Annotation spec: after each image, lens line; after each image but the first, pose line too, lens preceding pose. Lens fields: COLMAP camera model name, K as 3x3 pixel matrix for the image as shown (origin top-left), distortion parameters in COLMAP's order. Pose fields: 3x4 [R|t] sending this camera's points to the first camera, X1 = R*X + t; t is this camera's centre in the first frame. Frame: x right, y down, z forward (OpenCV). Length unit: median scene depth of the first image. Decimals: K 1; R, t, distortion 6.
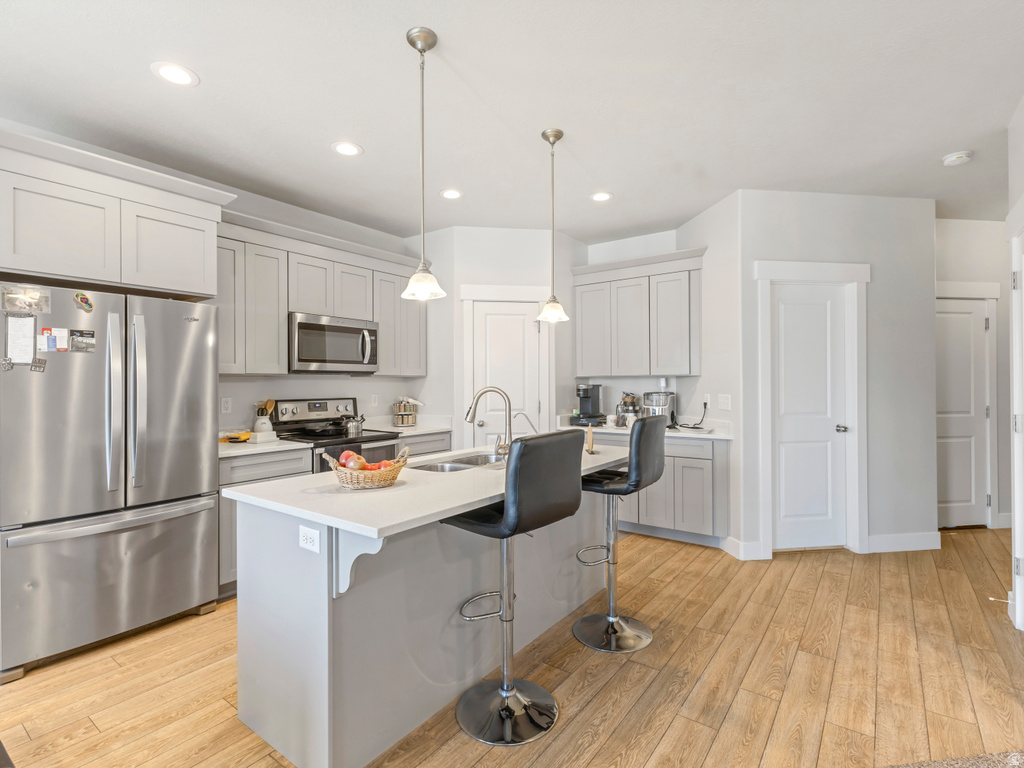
lens RADIAL K [[502.5, 0, 512.0], [0, 502.5, 384.0], [0, 0, 1]] dist [0.004501, 0.001360]
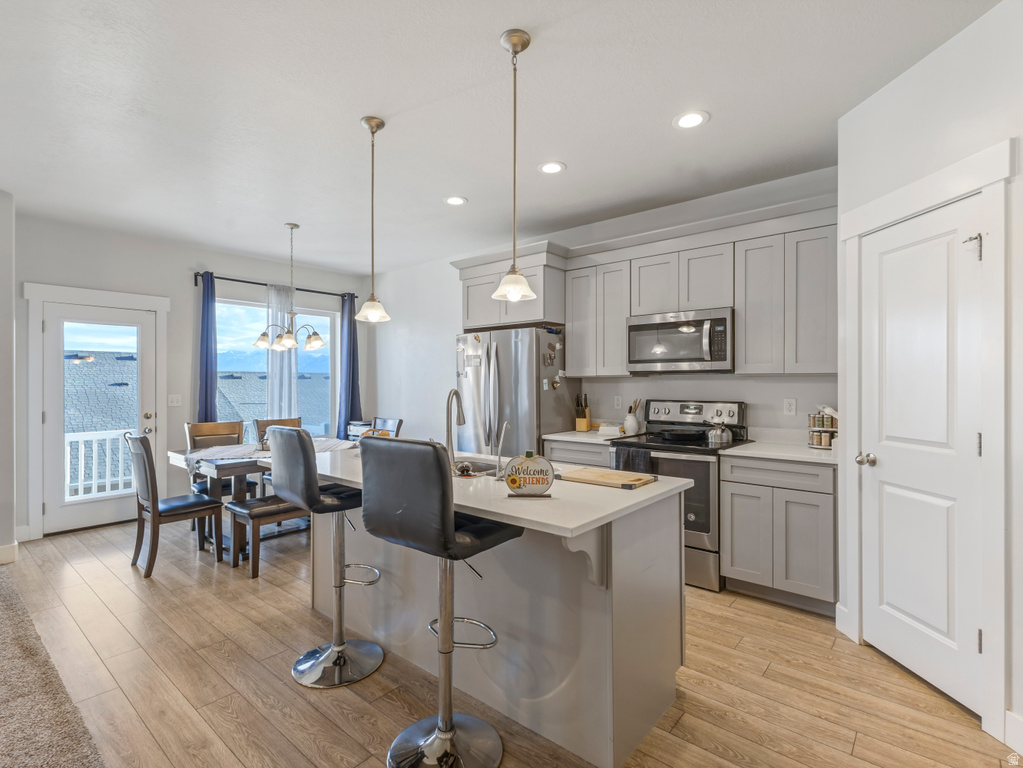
lens RADIAL K [[502.0, 0, 511.5], [0, 502.0, 384.0], [0, 0, 1]] dist [0.004501, 0.001360]
pose [[-0.063146, 0.006807, -0.997981, 0.698114], [-0.001016, 0.999976, 0.006885, -0.009407], [0.998004, 0.001449, -0.063137, 0.906489]]
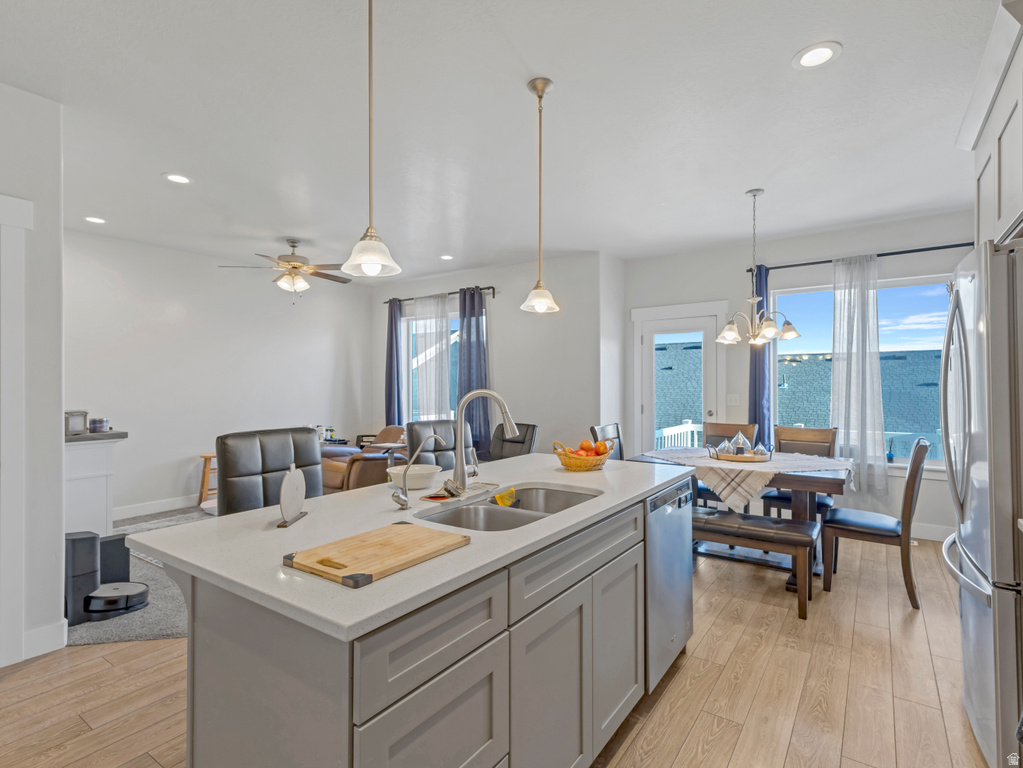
lens RADIAL K [[517.4, 0, 518.8], [0, 517.4, 379.3], [0, 0, 1]] dist [0.025507, 0.000731]
pose [[-0.999306, 0.005921, -0.036783, -0.049237], [0.006183, 0.999956, -0.007022, -0.004383], [0.036740, -0.007244, -0.999299, 1.371731]]
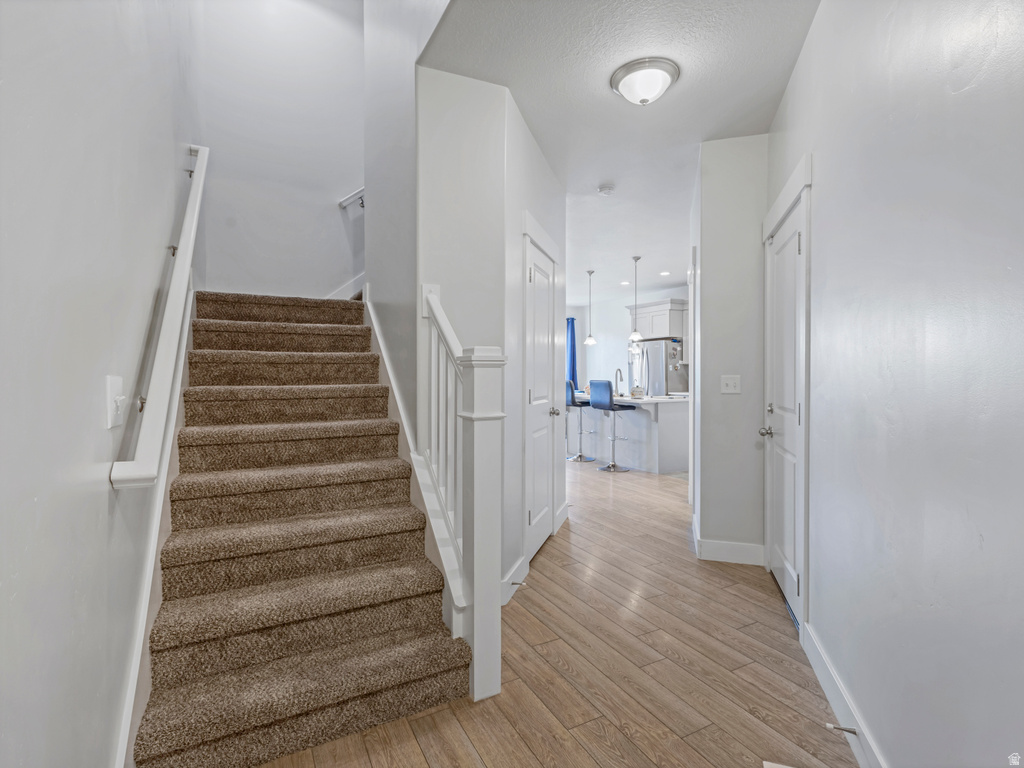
lens RADIAL K [[502.5, 0, 512.0], [0, 502.5, 384.0], [0, 0, 1]] dist [0.004501, 0.001360]
pose [[-0.437120, 0.025612, -0.899039, 2.087245], [0.002094, 0.999621, 0.027459, 0.010633], [0.899401, 0.010120, -0.437007, 1.303455]]
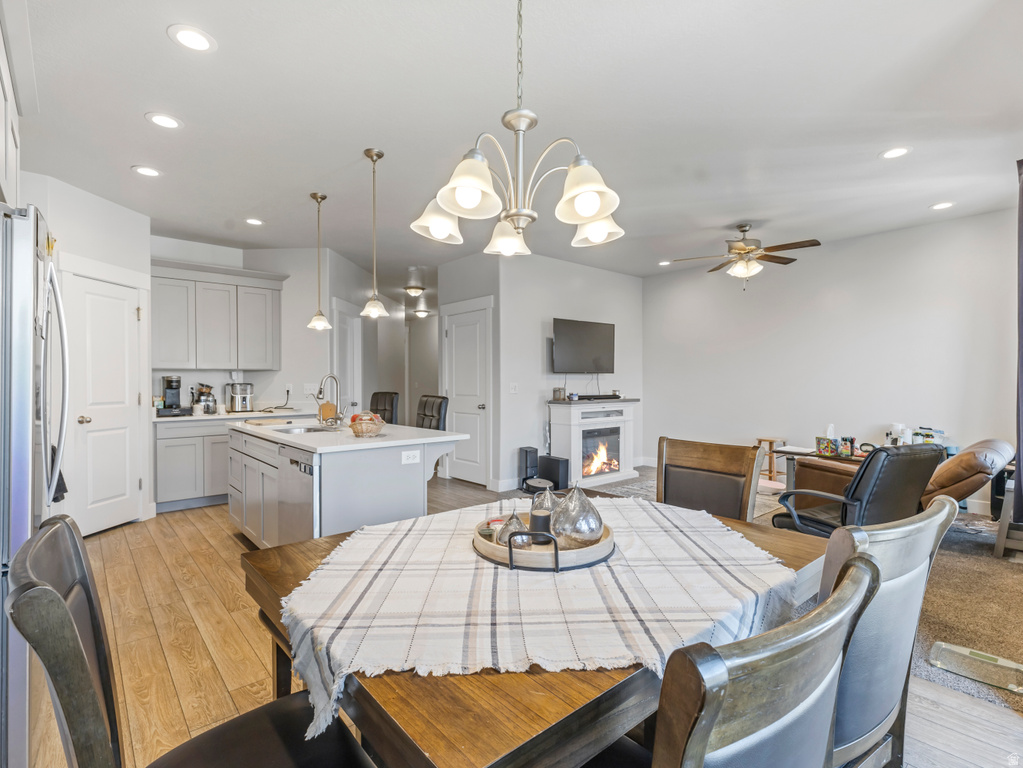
lens RADIAL K [[502.0, 0, 511.5], [0, 502.0, 384.0], [0, 0, 1]] dist [0.004501, 0.001360]
pose [[0.214032, 0.001092, 0.976826, -1.023815], [0.003877, 0.999991, -0.001967, 0.031606], [-0.976819, 0.004208, 0.214026, 0.148963]]
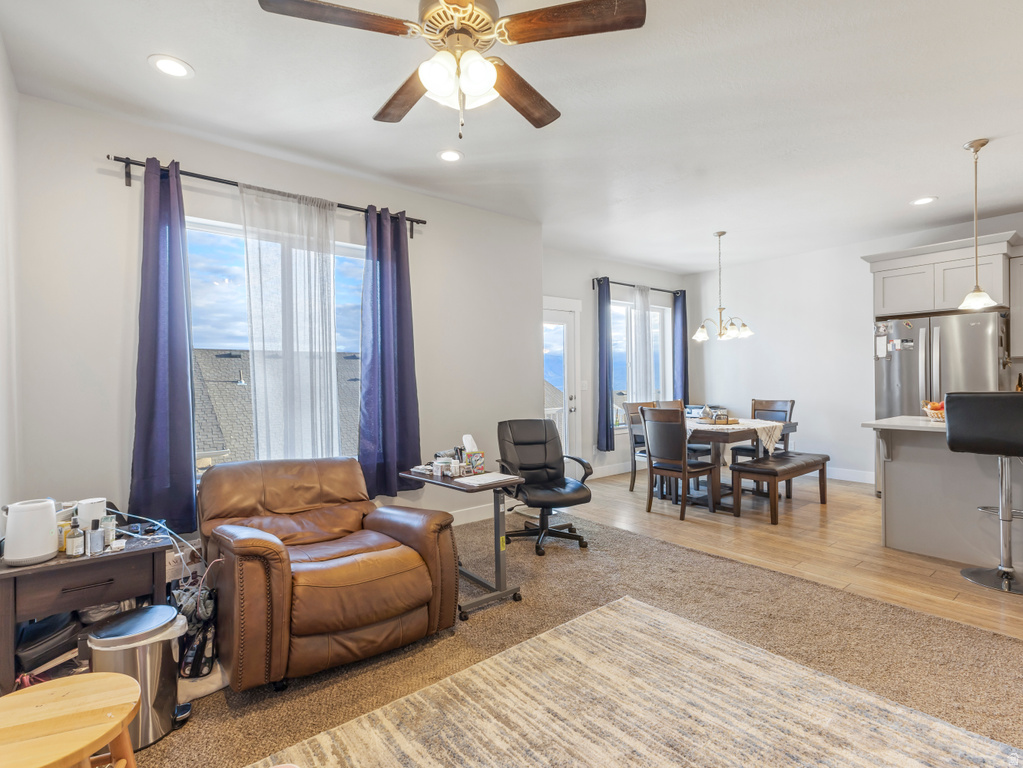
lens RADIAL K [[502.0, 0, 511.5], [0, 502.0, 384.0], [0, 0, 1]] dist [0.004501, 0.001360]
pose [[-0.250894, 0.016337, -0.967877, 1.088436], [0.011907, 0.999834, 0.013790, 0.018909], [0.967941, -0.008065, -0.251047, -0.014932]]
